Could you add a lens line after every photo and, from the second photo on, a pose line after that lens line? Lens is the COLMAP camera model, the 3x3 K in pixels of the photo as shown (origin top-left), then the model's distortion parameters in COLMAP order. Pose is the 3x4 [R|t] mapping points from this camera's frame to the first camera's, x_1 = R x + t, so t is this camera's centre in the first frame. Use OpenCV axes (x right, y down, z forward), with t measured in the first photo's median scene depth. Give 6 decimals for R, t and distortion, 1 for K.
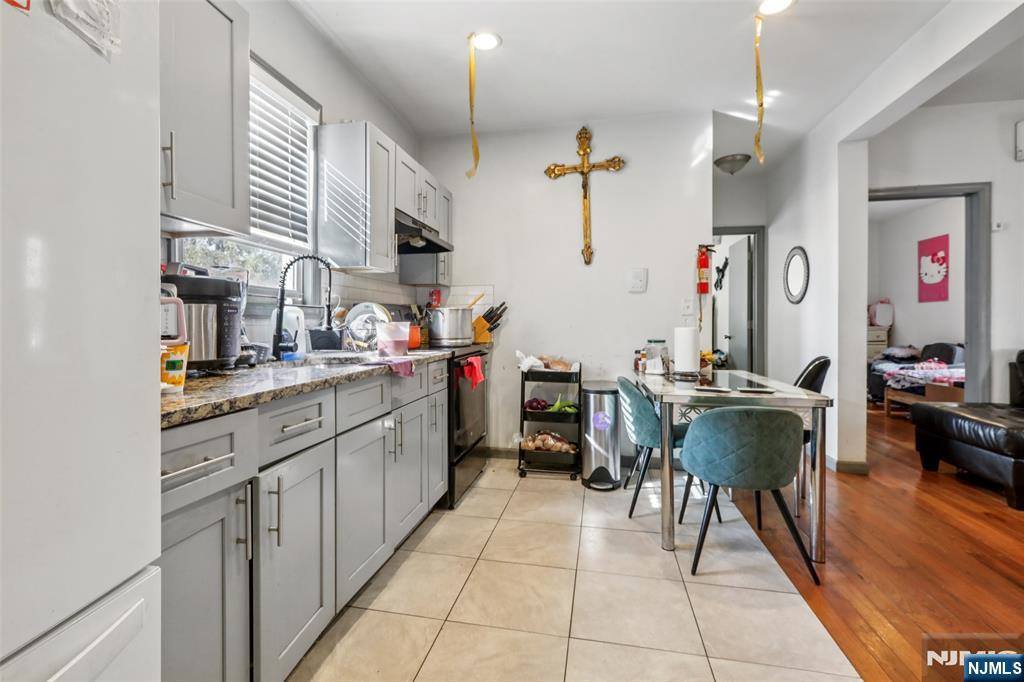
lens RADIAL K [[459.5, 0, 510.6], [0, 459.5, 325.7], [0, 0, 1]] dist [-0.000614, -0.000528]
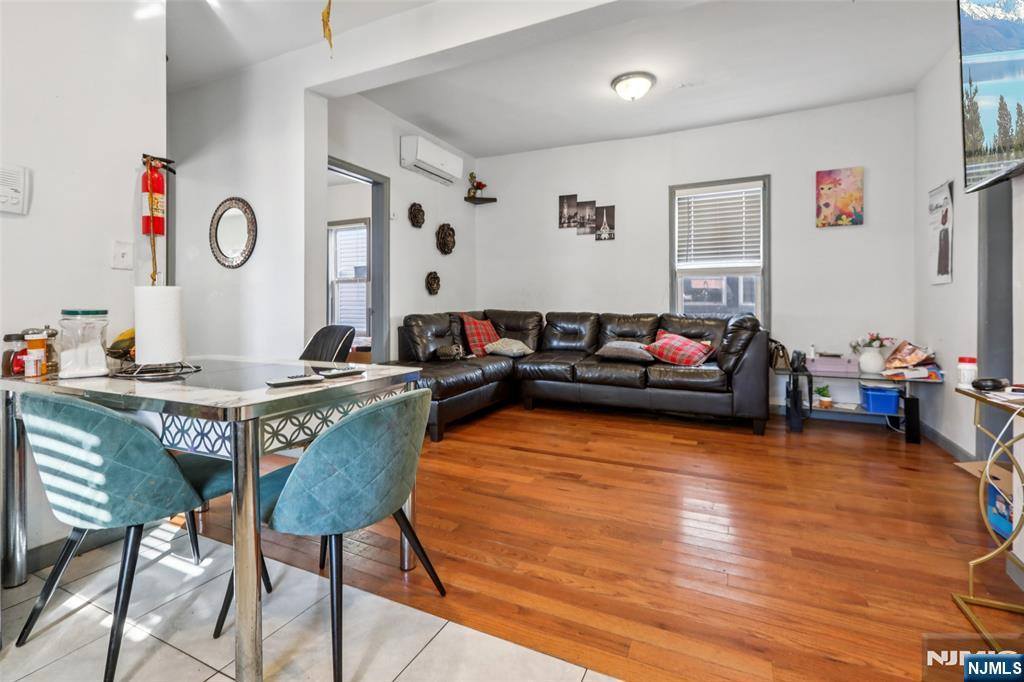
lens RADIAL K [[469.1, 0, 511.7], [0, 469.1, 305.3], [0, 0, 1]] dist [0.002665, 0.000419]
pose [[0.255259, 0.001973, 0.966871, -0.062797], [0.004629, 0.999984, -0.003262, 0.027273], [-0.966862, 0.005308, 0.255246, 0.373886]]
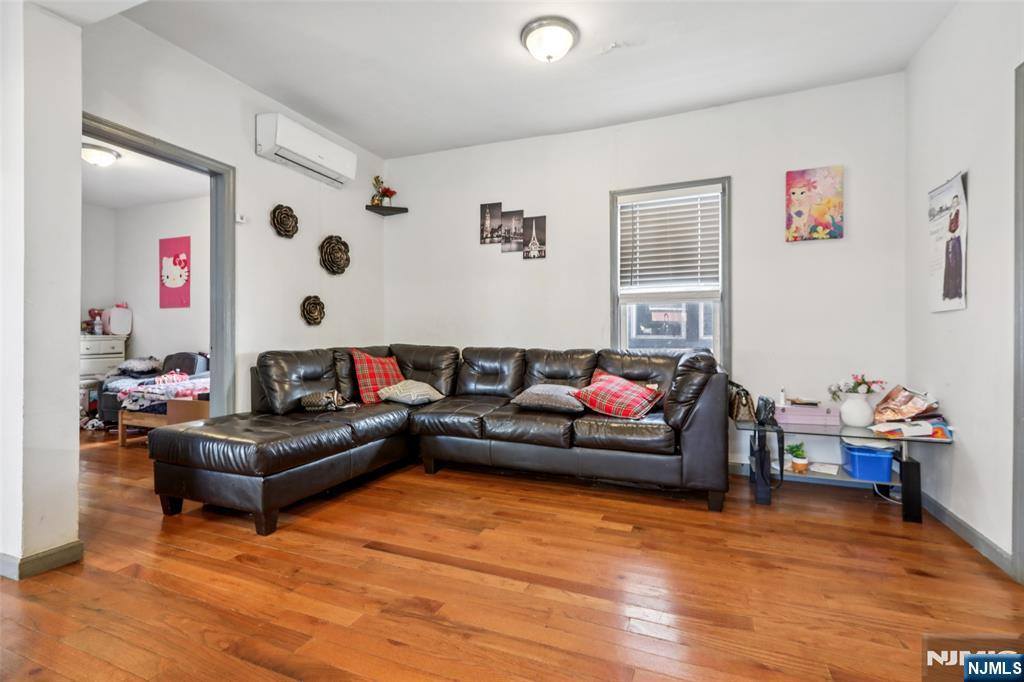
lens RADIAL K [[466.0, 0, 514.5], [0, 466.0, 337.5], [0, 0, 1]] dist [0.001228, 0.000856]
pose [[0.194799, 0.005584, 0.980827, 0.258830], [0.003674, 0.999973, -0.006423, 0.027603], [-0.980836, 0.004855, 0.194773, 0.285754]]
